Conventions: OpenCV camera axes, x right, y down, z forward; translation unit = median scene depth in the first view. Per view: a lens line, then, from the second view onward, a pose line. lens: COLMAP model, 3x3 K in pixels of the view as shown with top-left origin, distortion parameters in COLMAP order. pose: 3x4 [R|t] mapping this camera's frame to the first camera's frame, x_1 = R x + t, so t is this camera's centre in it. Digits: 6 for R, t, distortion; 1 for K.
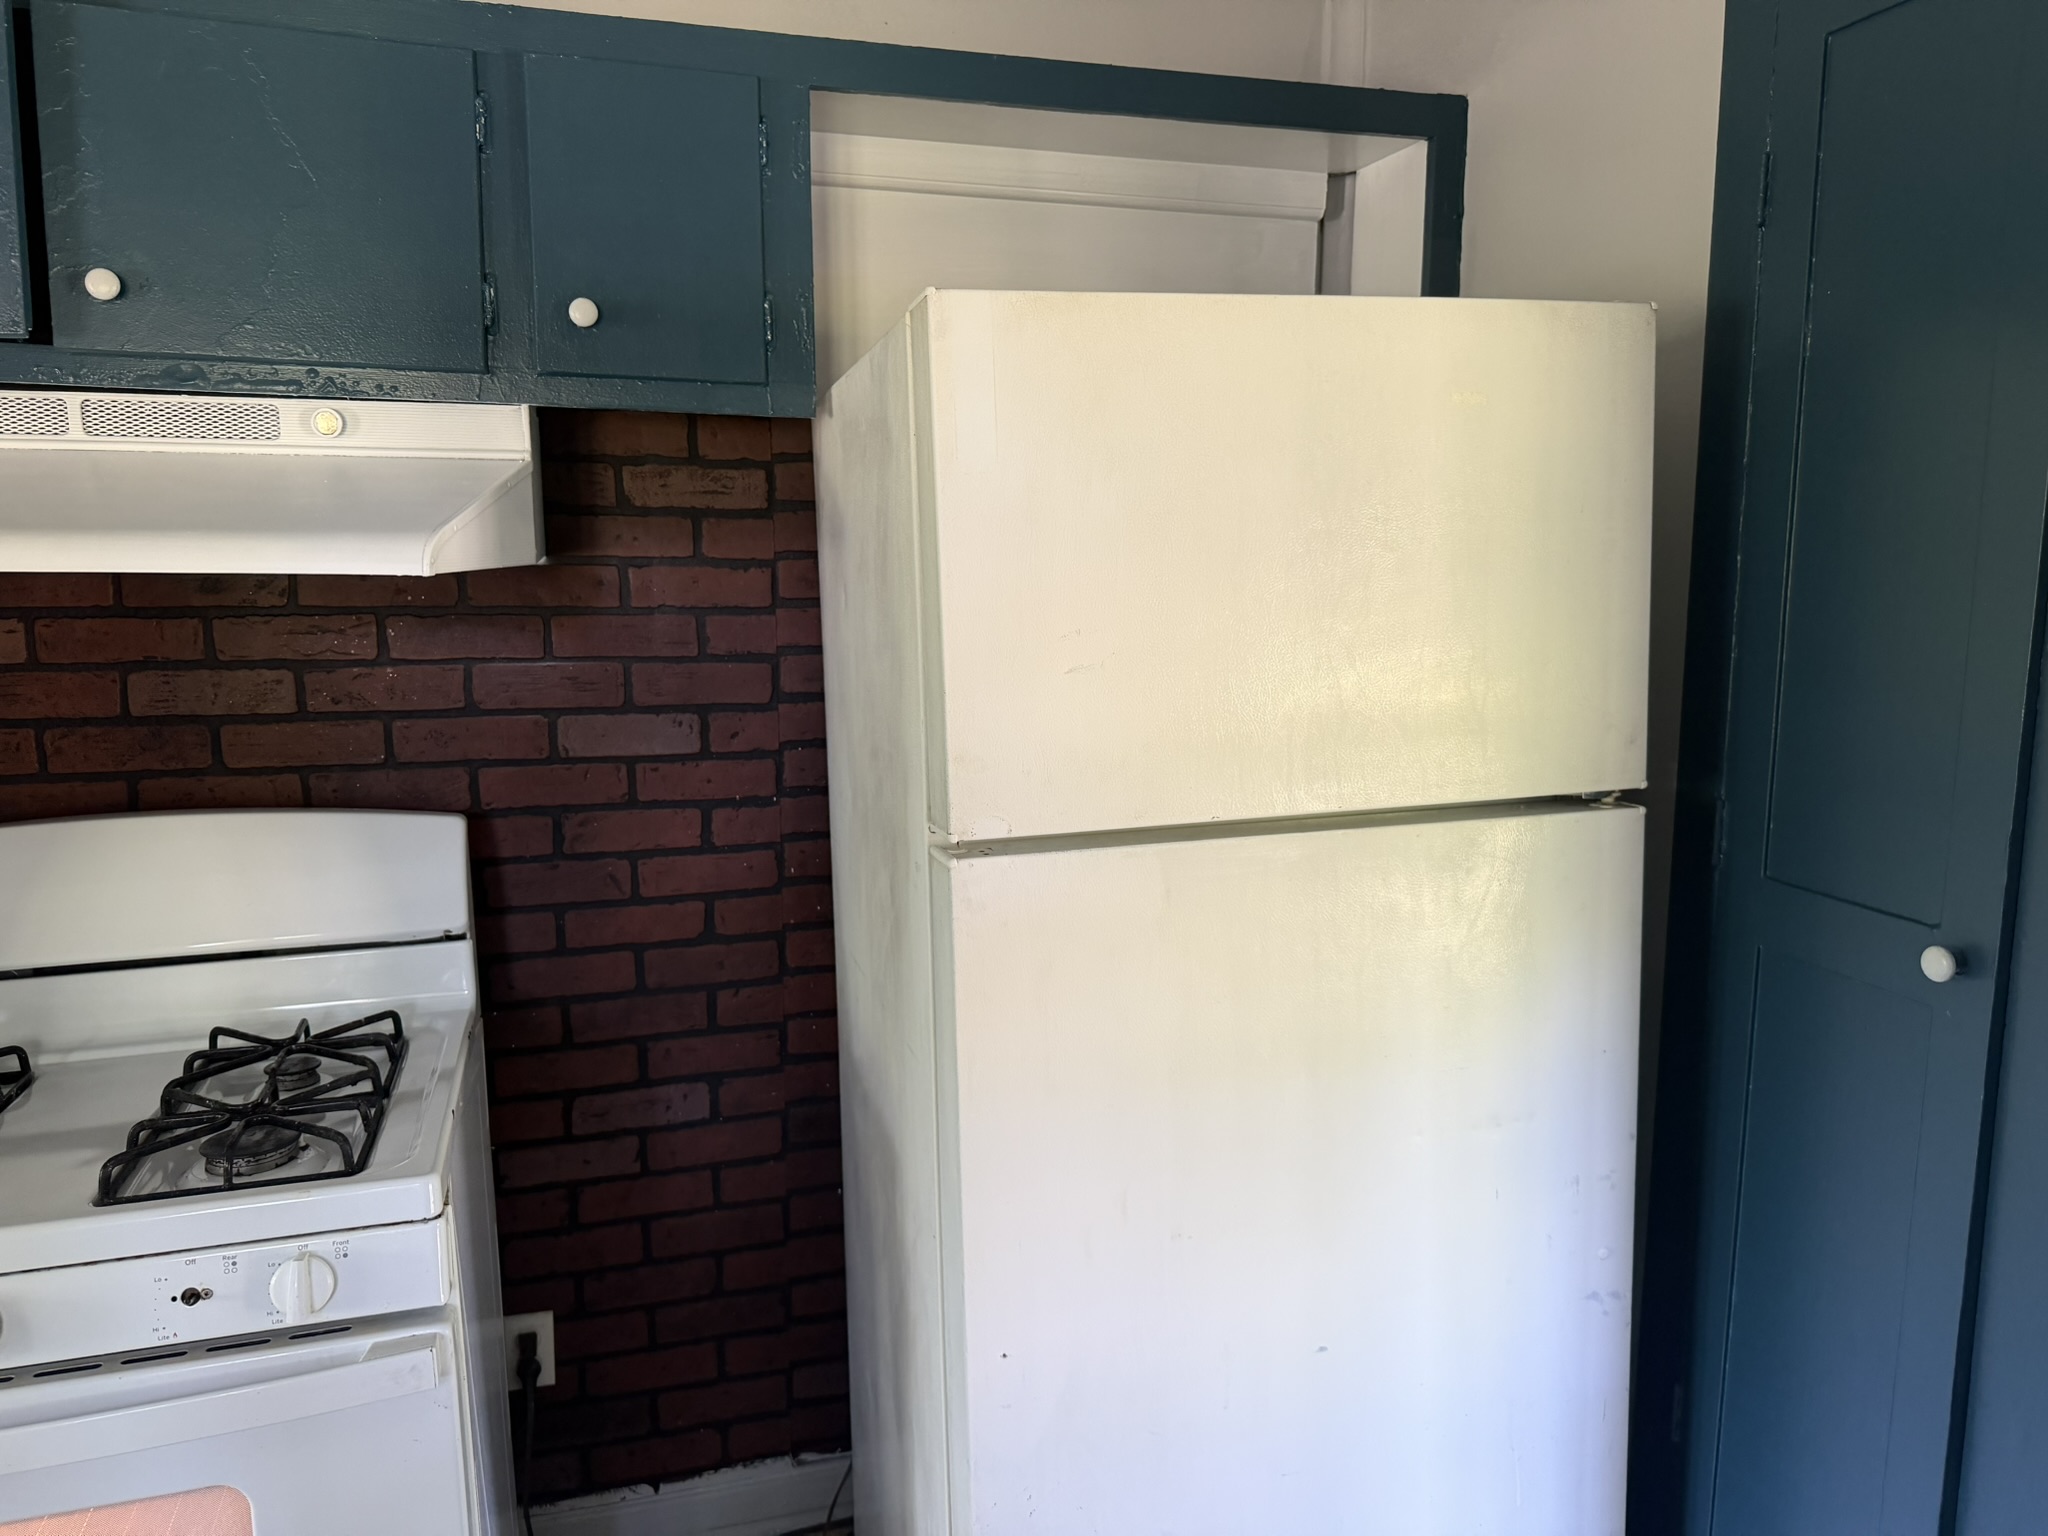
lens RADIAL K [[1464.1, 0, 1024.0], [0, 1464.1, 768.0], [0, 0, 1]] dist [0.001512, -0.002056]
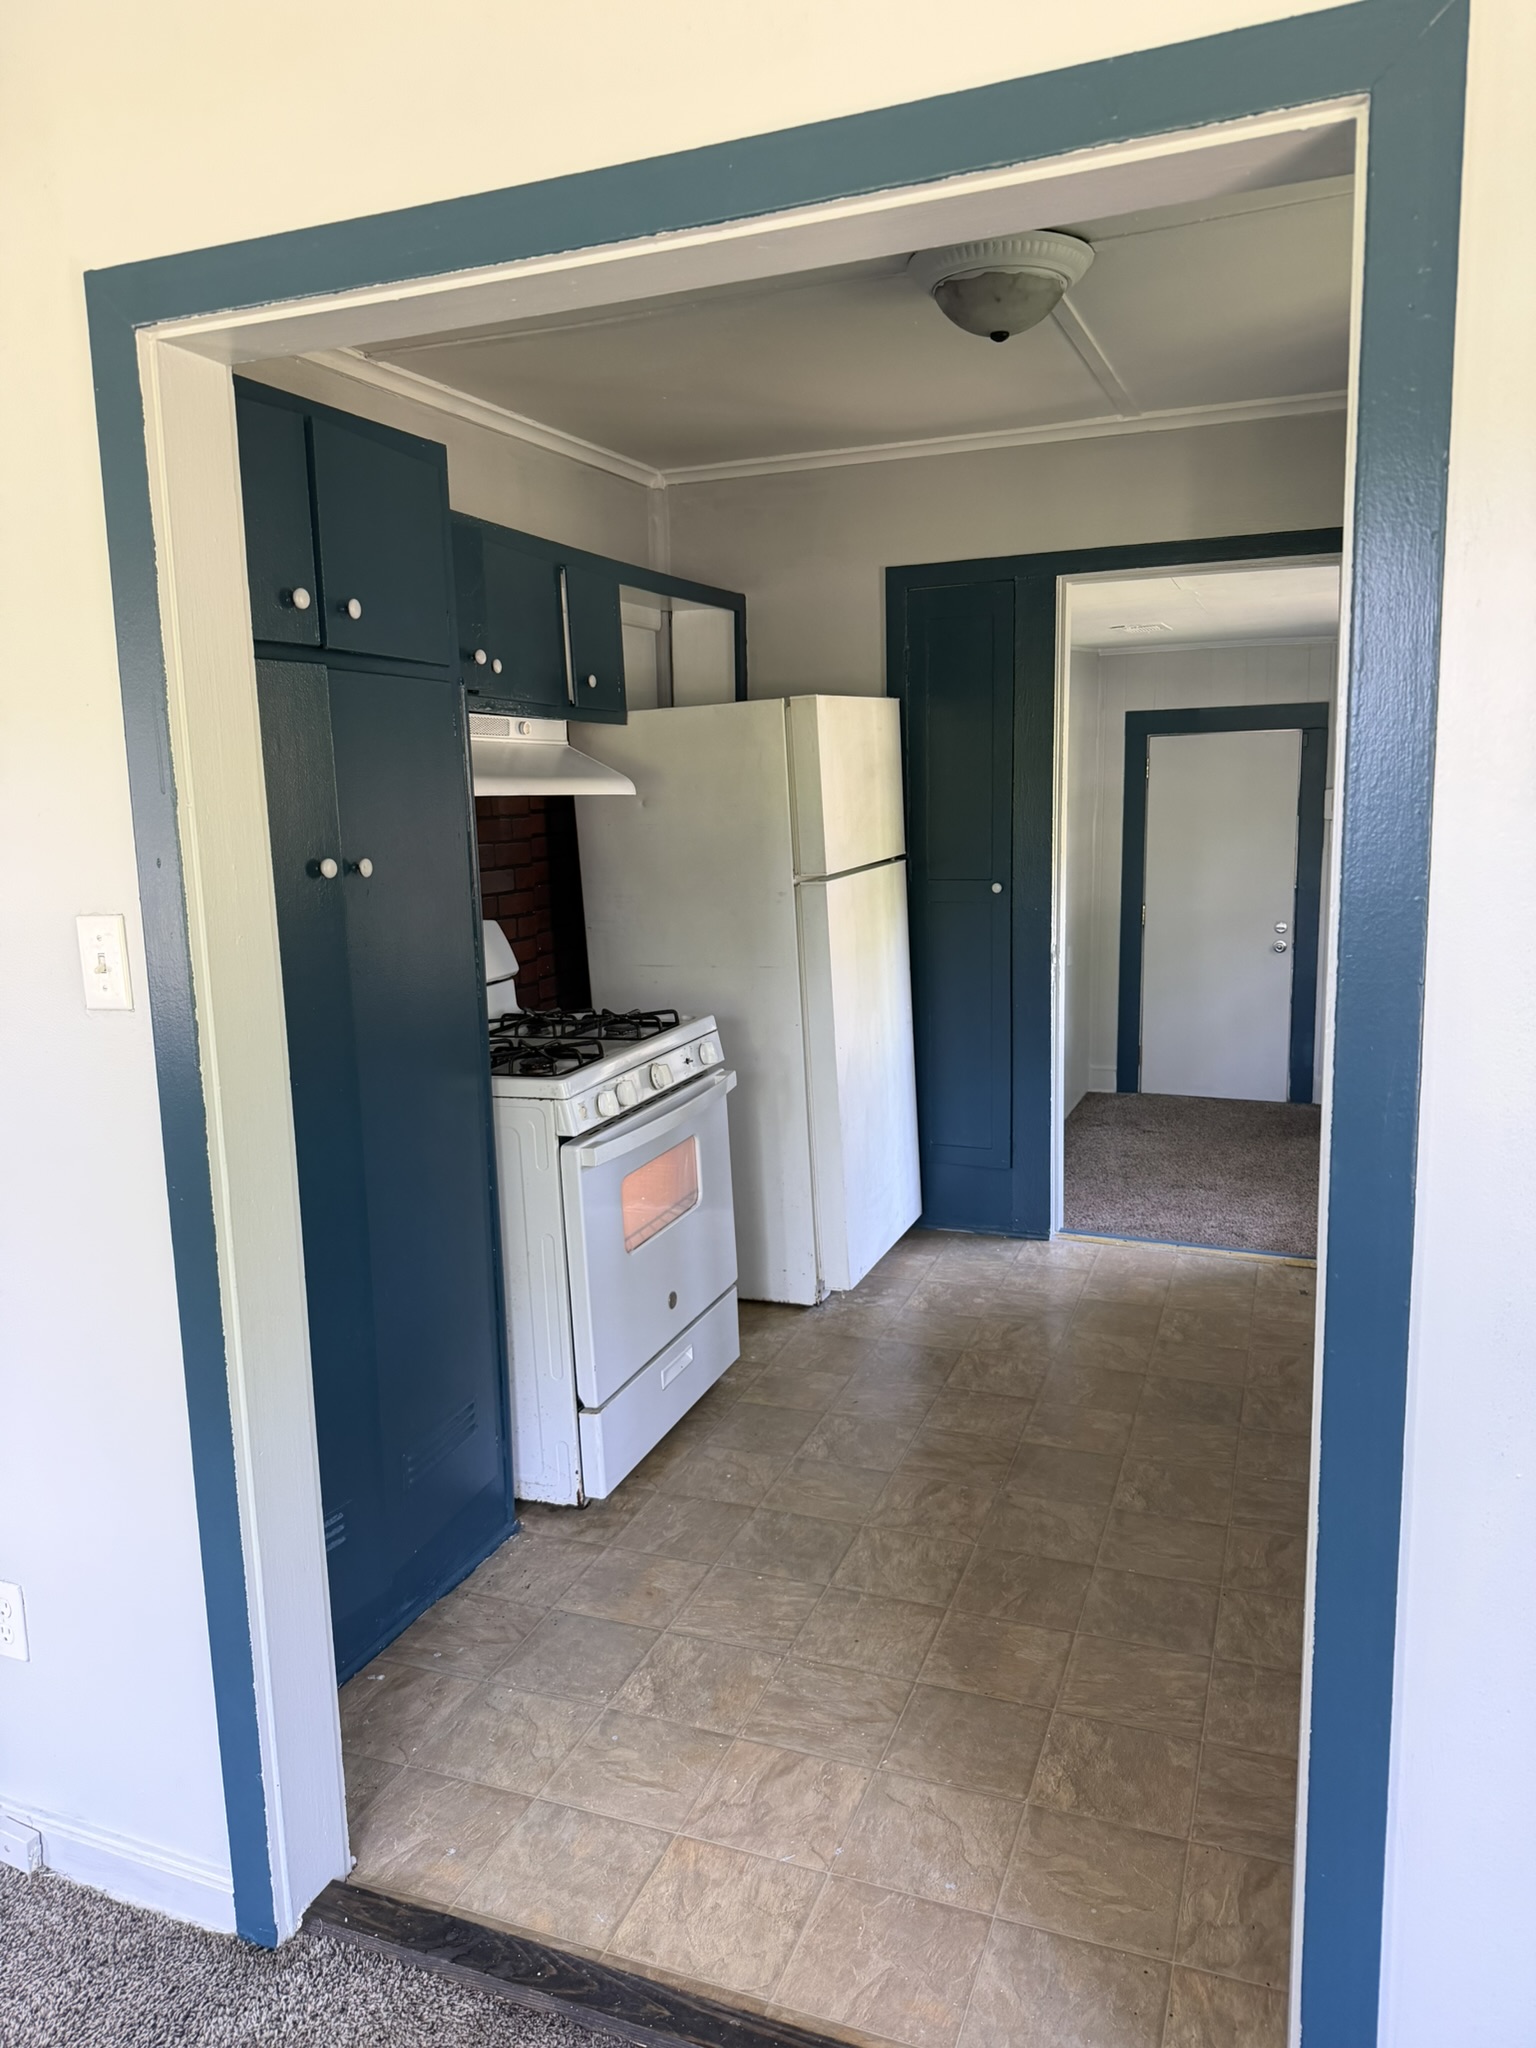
lens RADIAL K [[1464.1, 0, 767.4], [0, 1464.1, 1069.7], [0, 0, 1]] dist [0.001512, -0.002056]
pose [[0.617861, -0.168492, 0.768022, -1.922285], [0.138672, 0.984810, 0.104493, 0.086682], [-0.773962, 0.041941, 0.631841, -0.626644]]
